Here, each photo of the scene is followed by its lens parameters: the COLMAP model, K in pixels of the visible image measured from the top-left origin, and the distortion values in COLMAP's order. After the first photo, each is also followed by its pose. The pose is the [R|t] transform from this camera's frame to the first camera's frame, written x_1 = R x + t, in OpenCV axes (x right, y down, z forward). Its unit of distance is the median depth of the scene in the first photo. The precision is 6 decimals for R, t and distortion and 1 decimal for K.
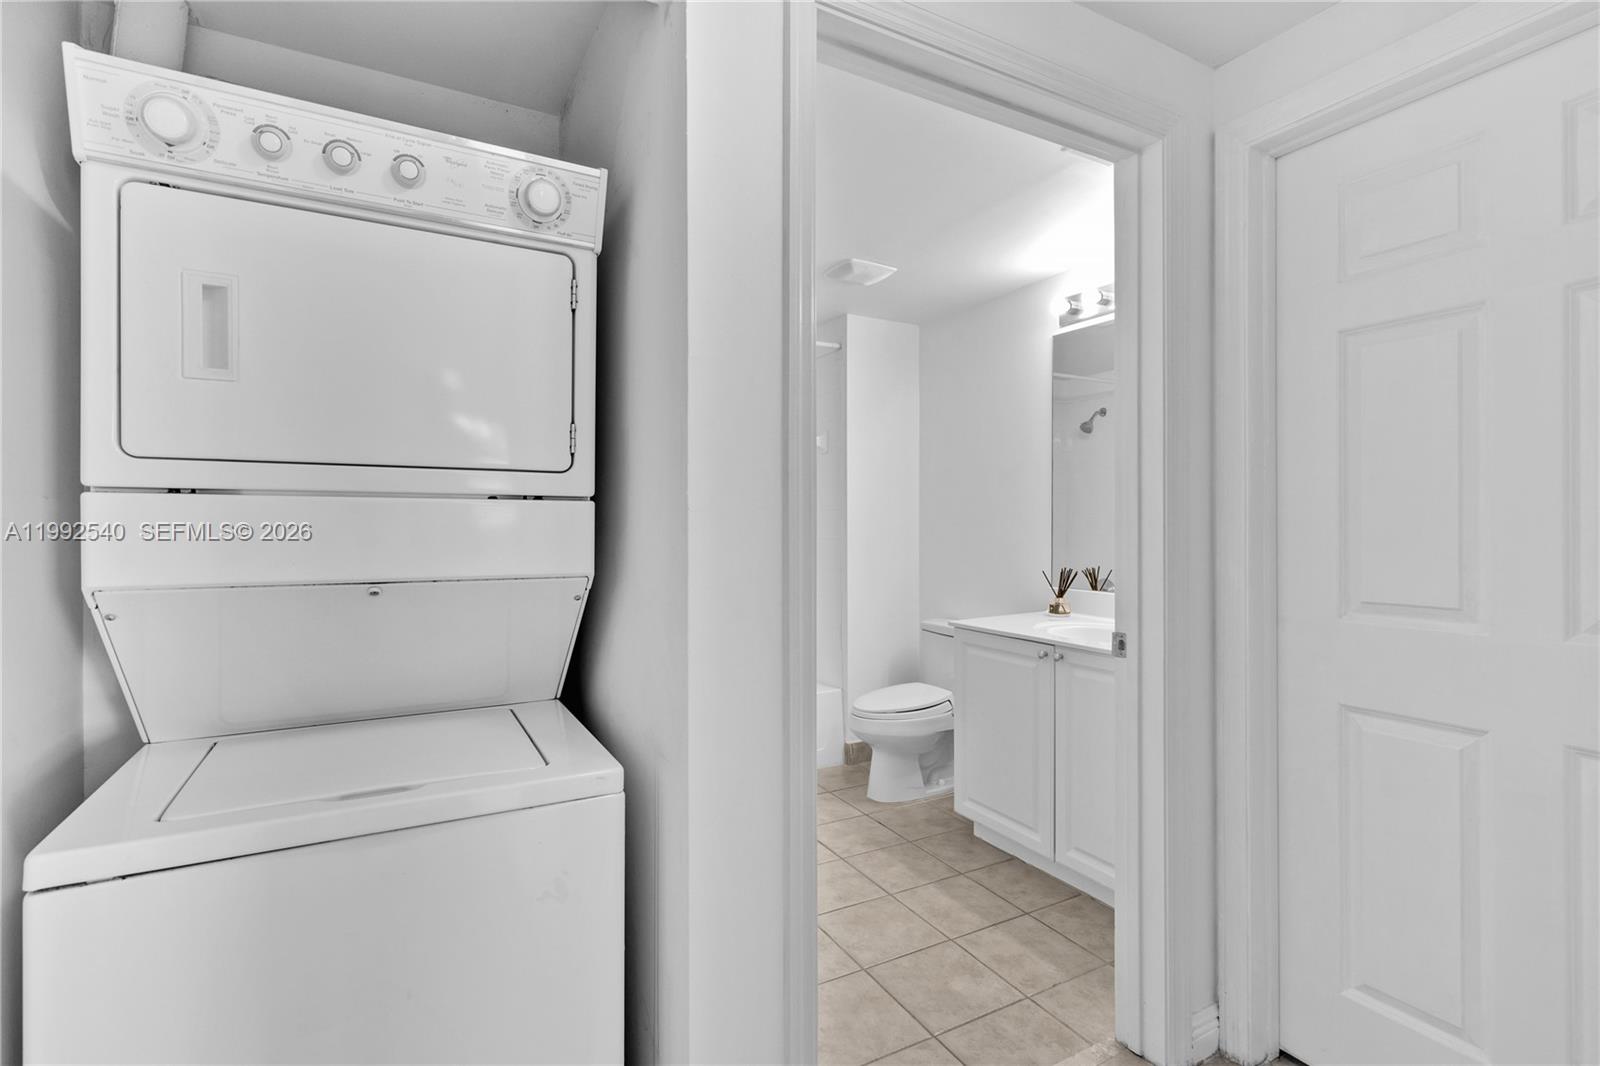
lens RADIAL K [[736.9, 0, 797.0], [0, 736.9, 528.3], [0, 0, 1]] dist [-0.001570, -0.000111]
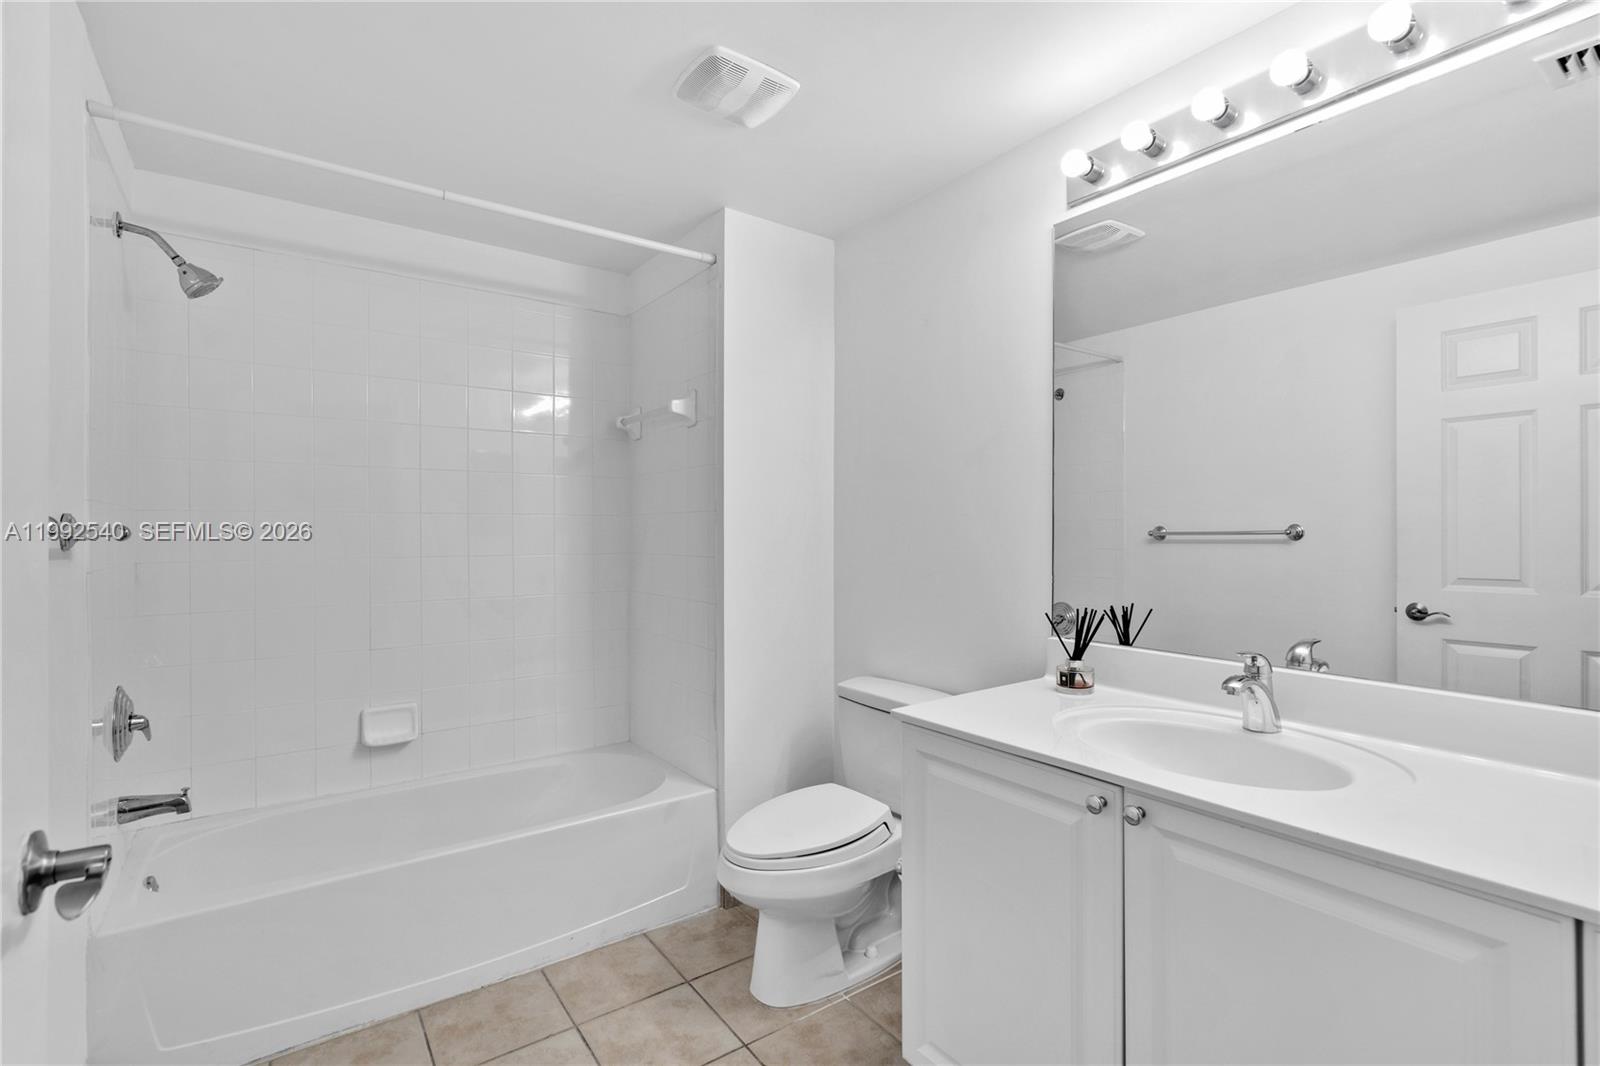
lens RADIAL K [[736.9, 0, 799.0], [0, 736.9, 533.0], [0, 0, 1]] dist [-0.001570, -0.000111]
pose [[0.991597, 0.001466, 0.129354, 0.058486], [-0.000778, 0.999985, -0.005365, -0.002794], [-0.129360, 0.005219, 0.991584, 0.413230]]
